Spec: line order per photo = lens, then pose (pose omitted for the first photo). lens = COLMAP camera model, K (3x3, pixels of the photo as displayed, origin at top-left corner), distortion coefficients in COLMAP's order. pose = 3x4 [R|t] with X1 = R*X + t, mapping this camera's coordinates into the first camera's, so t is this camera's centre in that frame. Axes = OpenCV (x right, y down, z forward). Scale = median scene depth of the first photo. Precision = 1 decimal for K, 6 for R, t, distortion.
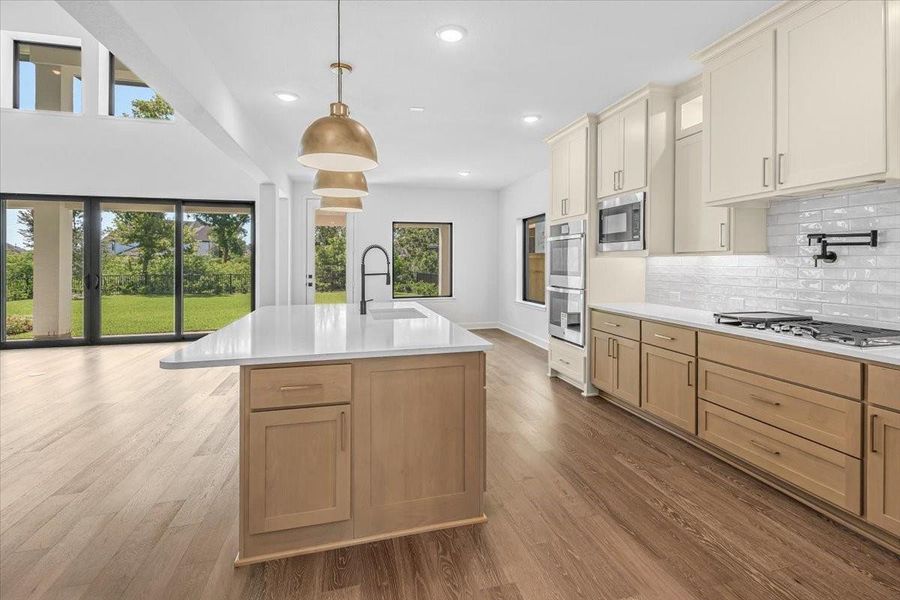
lens RADIAL K [[433.5, 0, 460.2], [0, 433.5, 262.4], [0, 0, 1]] dist [0.000863, -0.000616]
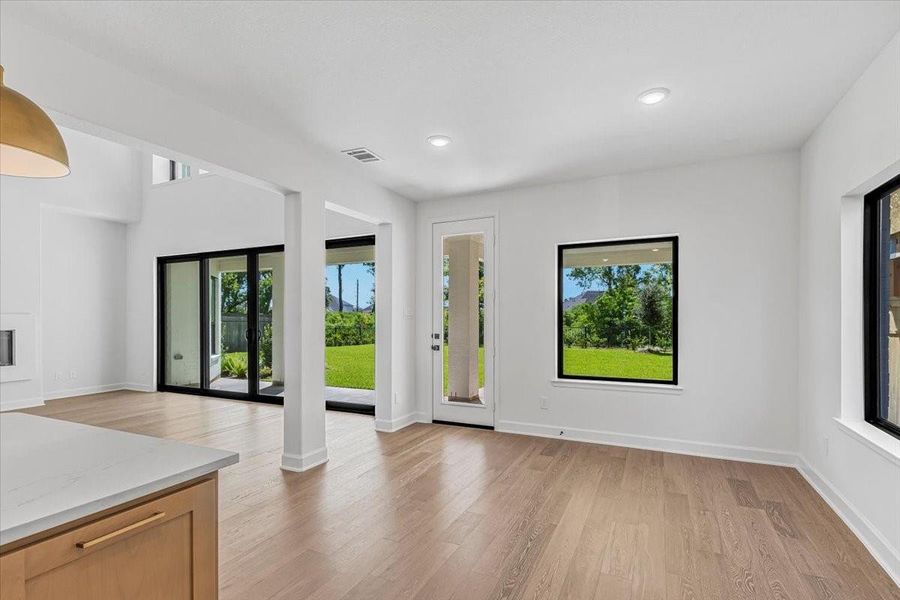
lens RADIAL K [[441.7, 0, 449.8], [0, 441.7, 315.1], [0, 0, 1]] dist [0.019147, -0.000047]
pose [[0.752180, 0.000246, -0.658957, 0.298763], [0.001545, 0.999997, 0.002136, -0.005871], [0.658955, -0.002625, 0.752177, 1.080512]]
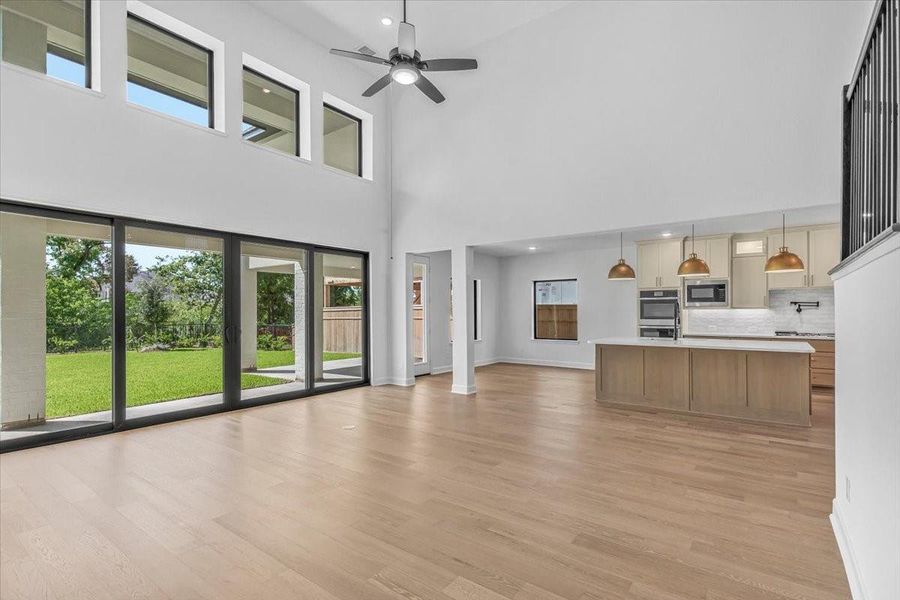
lens RADIAL K [[421.7, 0, 468.7], [0, 421.7, 313.7], [0, 0, 1]] dist [0.009199, -0.000345]
pose [[0.774876, 0.000269, 0.632114, -1.961443], [-0.000592, 1.000000, 0.000300, 0.008610], [-0.632113, -0.000607, 0.774876, 0.164089]]
